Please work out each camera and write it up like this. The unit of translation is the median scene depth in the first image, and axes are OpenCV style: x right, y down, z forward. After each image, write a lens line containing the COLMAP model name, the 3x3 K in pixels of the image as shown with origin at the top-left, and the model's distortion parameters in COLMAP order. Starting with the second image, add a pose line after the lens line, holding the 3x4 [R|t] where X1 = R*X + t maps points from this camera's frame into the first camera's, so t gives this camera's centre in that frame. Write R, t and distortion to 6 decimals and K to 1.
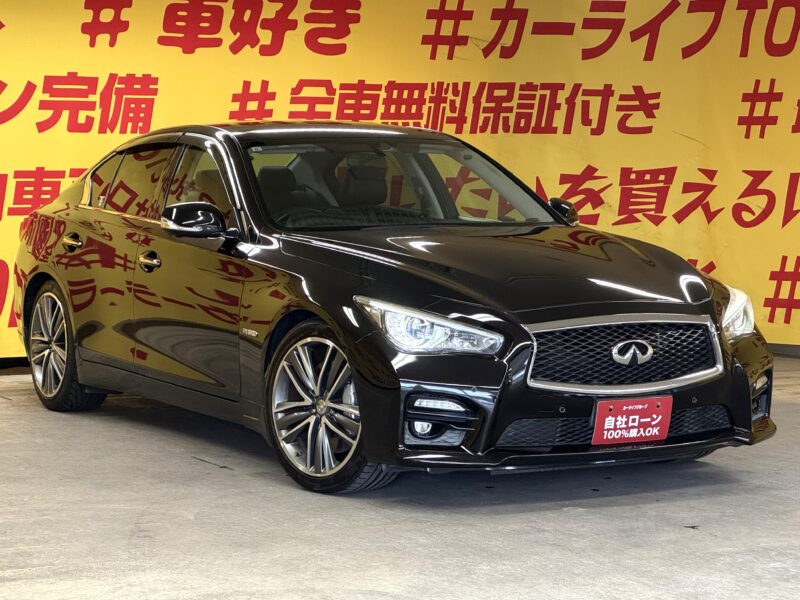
lens RADIAL K [[1975.1, 0, 383.0], [0, 1975.1, 299.1], [0, 0, 1]] dist [0.126486, 0.000000]
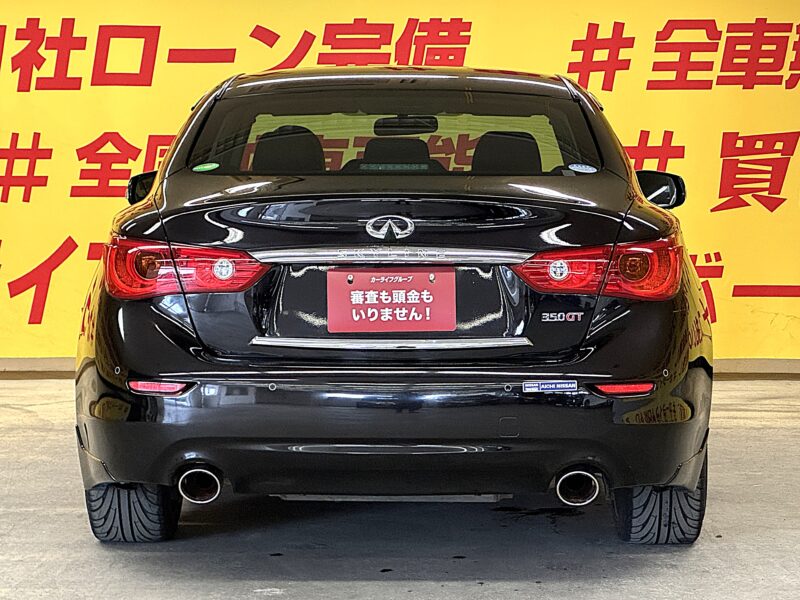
lens RADIAL K [[2376.9, 0, 401.1], [0, 2376.9, 300.6], [0, 0, 1]] dist [-0.062917, 0.000000]
pose [[0.868223, 0.034130, -0.494998, 0.334930], [-0.032932, 0.999395, 0.011146, -0.008177], [0.495080, 0.006624, 0.868822, 0.142505]]
